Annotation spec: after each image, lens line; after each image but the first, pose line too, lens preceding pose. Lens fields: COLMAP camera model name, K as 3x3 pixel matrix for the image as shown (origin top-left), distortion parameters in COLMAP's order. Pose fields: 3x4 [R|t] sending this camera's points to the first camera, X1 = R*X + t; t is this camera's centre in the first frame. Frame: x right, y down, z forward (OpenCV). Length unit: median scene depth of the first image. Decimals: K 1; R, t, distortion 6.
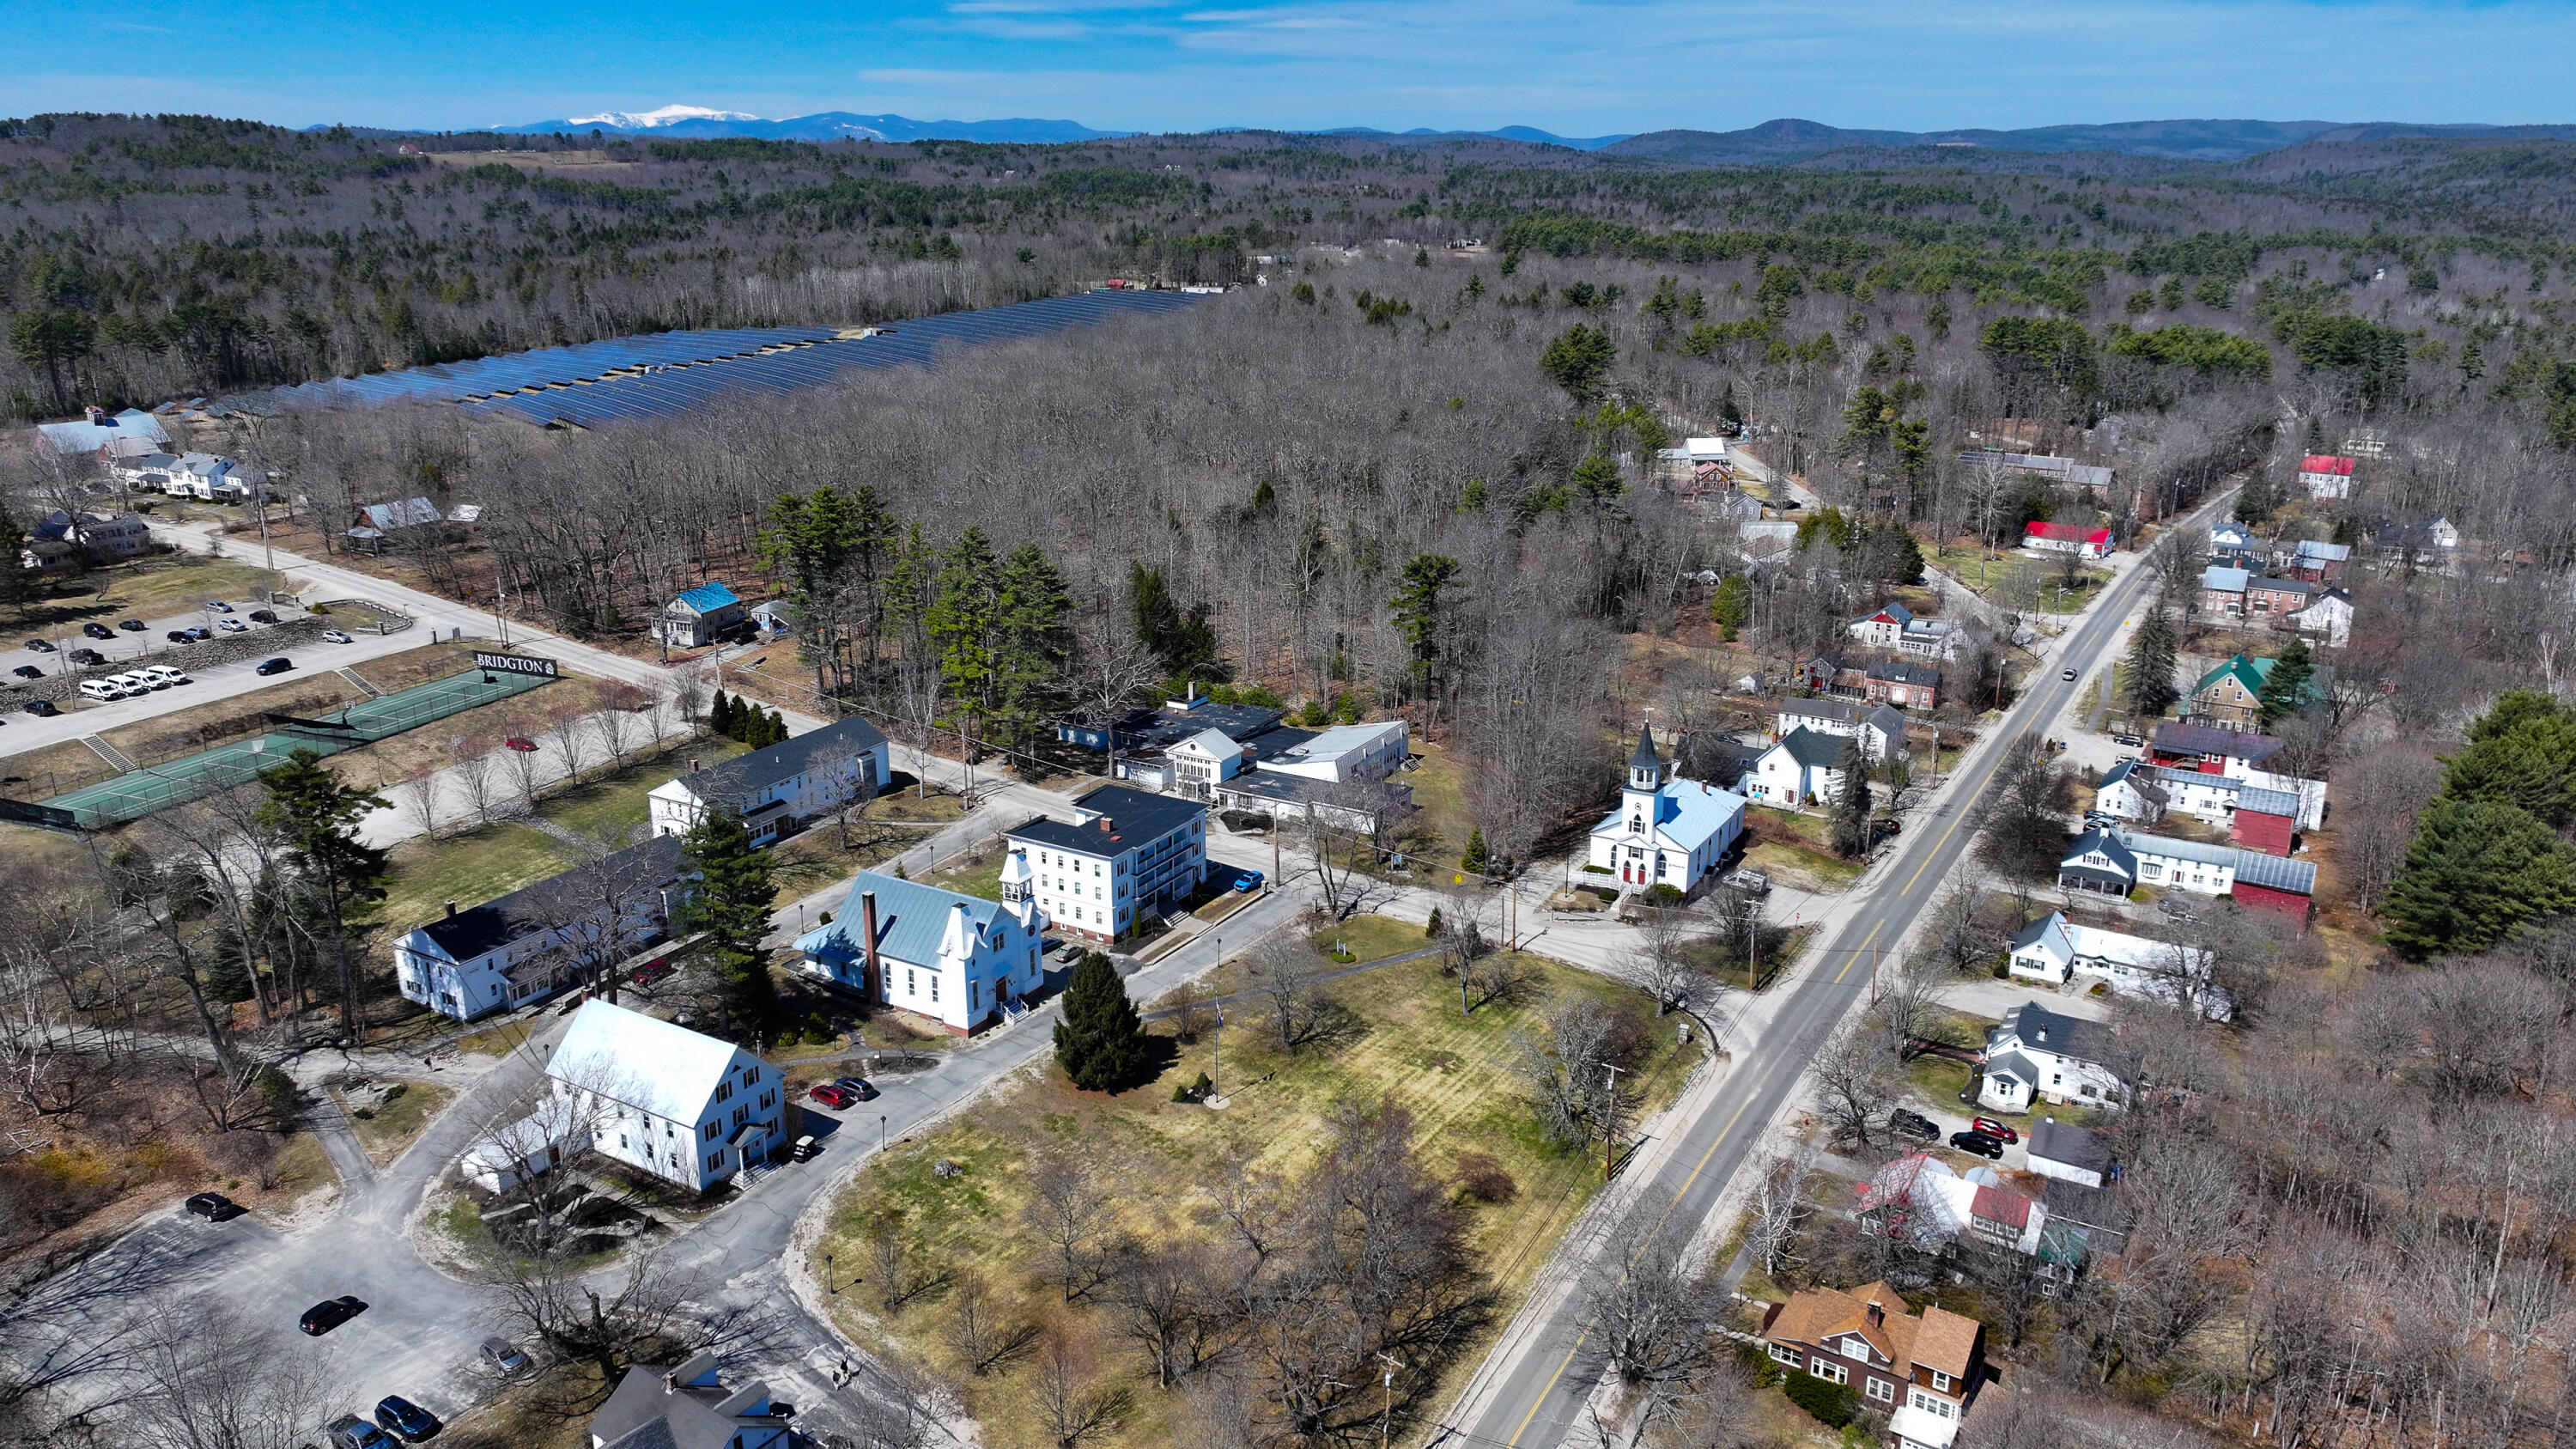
lens RADIAL K [[1813.9, 0, 1288.0], [0, 1813.9, 724.5], [0, 0, 1]] dist [0.002635, 0.031896]
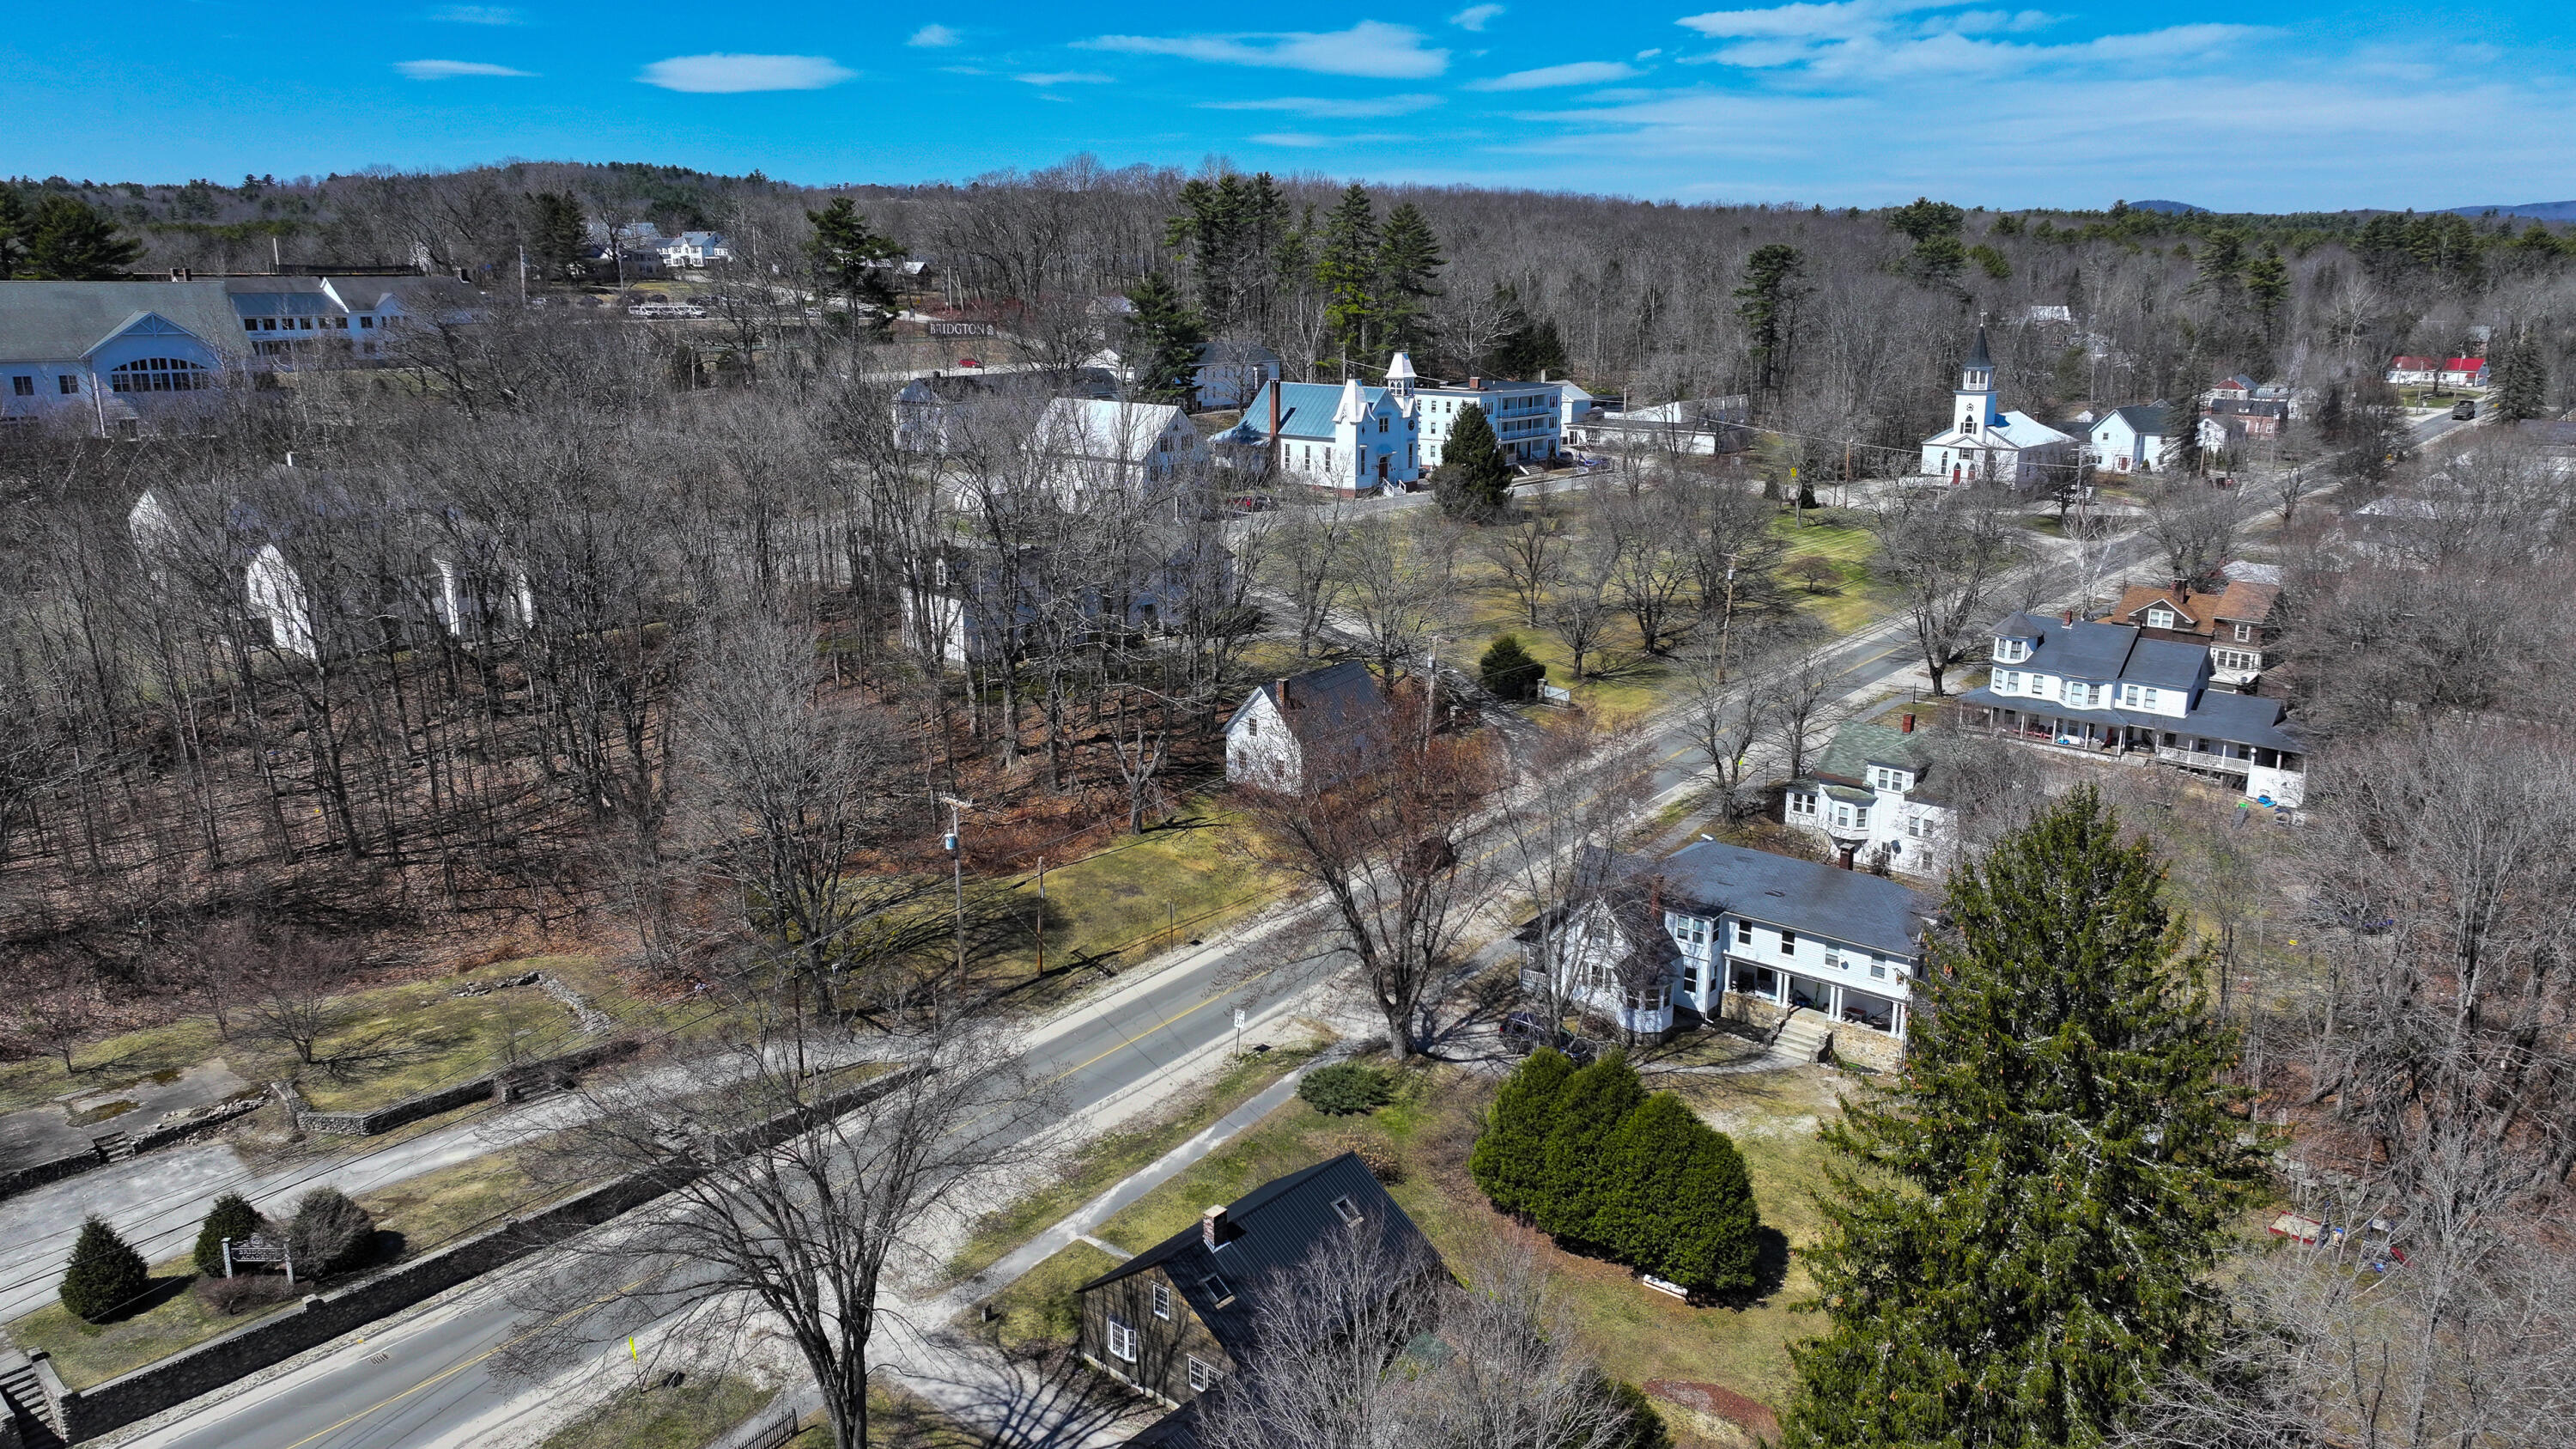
lens RADIAL K [[1821.9, 0, 1292.6], [0, 1821.9, 714.9], [0, 0, 1]] dist [-0.007485, 0.027804]
pose [[0.985179, 0.041718, -0.166377, -0.014022], [-0.050963, 0.997362, -0.051687, 0.300330], [0.163782, 0.059400, 0.984707, -0.109343]]
